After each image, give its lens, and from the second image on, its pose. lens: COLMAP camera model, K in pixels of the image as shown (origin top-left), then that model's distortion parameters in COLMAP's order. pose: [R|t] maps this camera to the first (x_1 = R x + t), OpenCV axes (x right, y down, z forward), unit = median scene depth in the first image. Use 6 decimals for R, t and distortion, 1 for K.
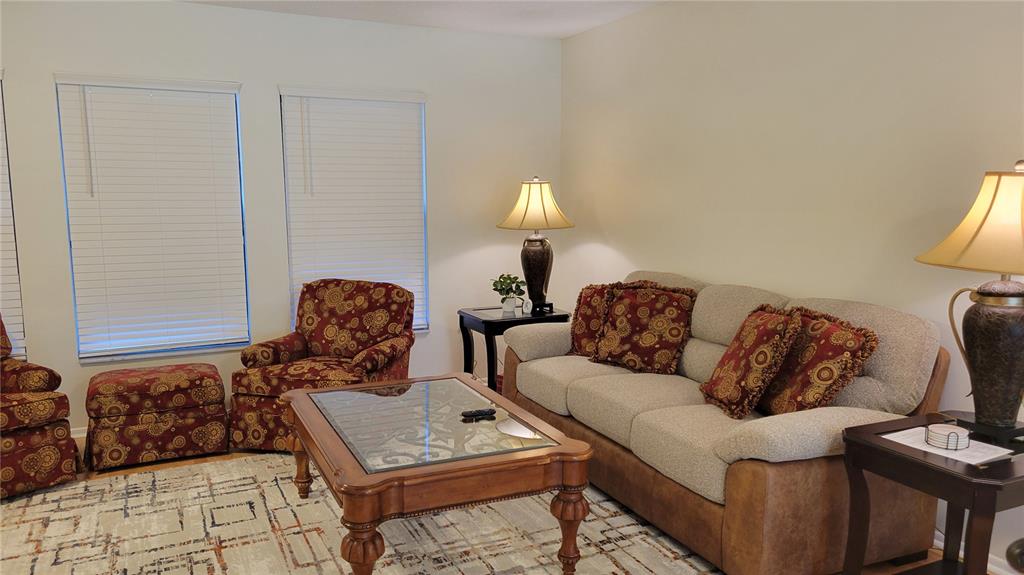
lens RADIAL K [[767.9, 0, 512.0], [0, 767.9, 287.5], [0, 0, 1]] dist [0.092815, -0.078371]
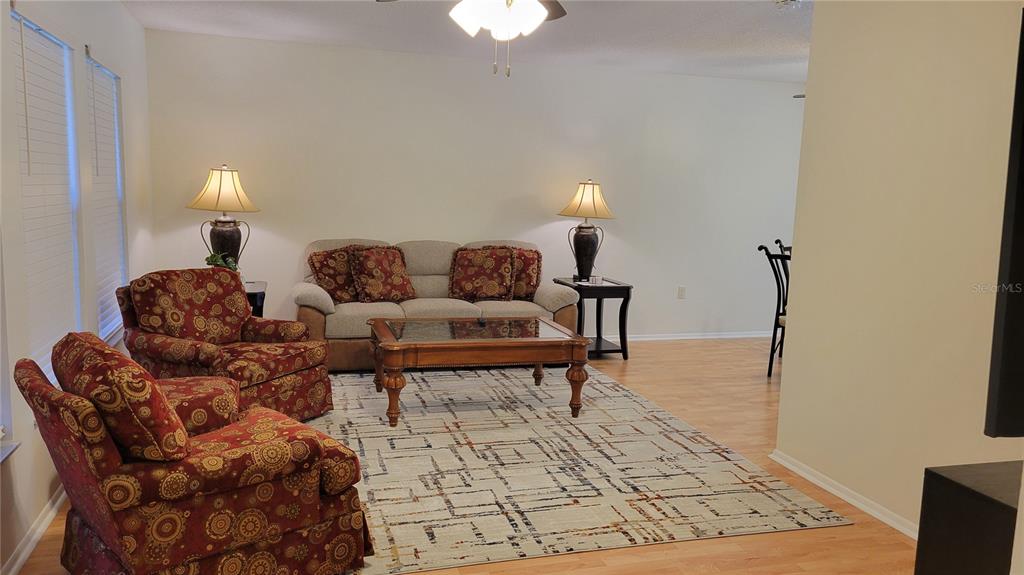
lens RADIAL K [[780.0, 0, 512.0], [0, 780.0, 287.5], [0, 0, 1]] dist [-0.001737, -0.000497]
pose [[0.128807, -0.119259, 0.984472, -1.371877], [0.092469, 0.989861, 0.107814, -0.066481], [-0.987349, 0.077146, 0.138529, 0.580543]]
